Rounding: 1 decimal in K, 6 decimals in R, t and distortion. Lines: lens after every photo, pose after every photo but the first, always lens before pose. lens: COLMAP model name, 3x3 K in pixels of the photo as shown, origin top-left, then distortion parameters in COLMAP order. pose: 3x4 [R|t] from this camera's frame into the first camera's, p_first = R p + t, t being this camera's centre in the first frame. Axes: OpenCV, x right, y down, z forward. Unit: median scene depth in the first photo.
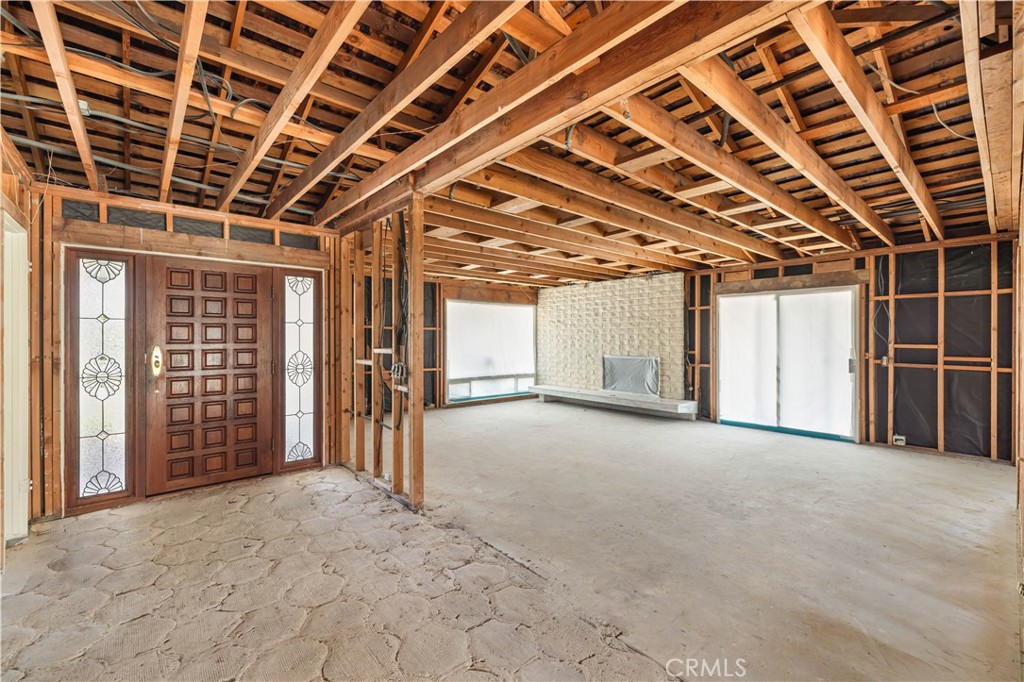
lens RADIAL K [[431.9, 0, 511.1], [0, 431.9, 337.7], [0, 0, 1]] dist [-0.001531, -0.000073]
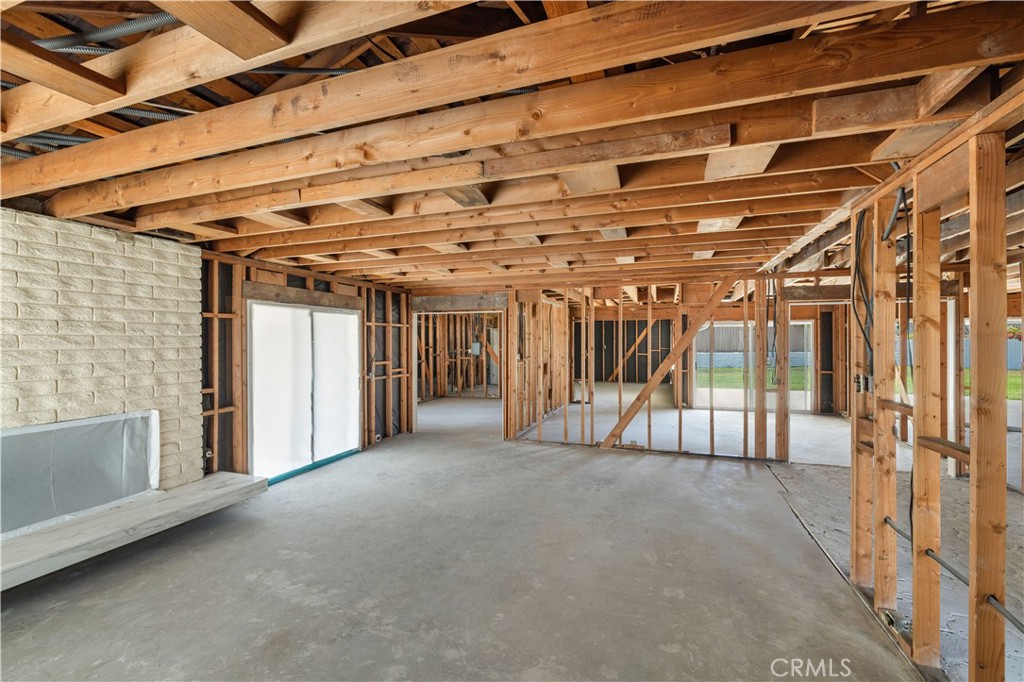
lens RADIAL K [[431.9, 0, 510.2], [0, 431.9, 343.0], [0, 0, 1]] dist [-0.001531, -0.000073]
pose [[-0.486097, 0.000079, 0.873905, -0.302398], [0.004705, 0.999986, 0.002527, -0.032345], [-0.873892, 0.005340, -0.486090, 0.992417]]
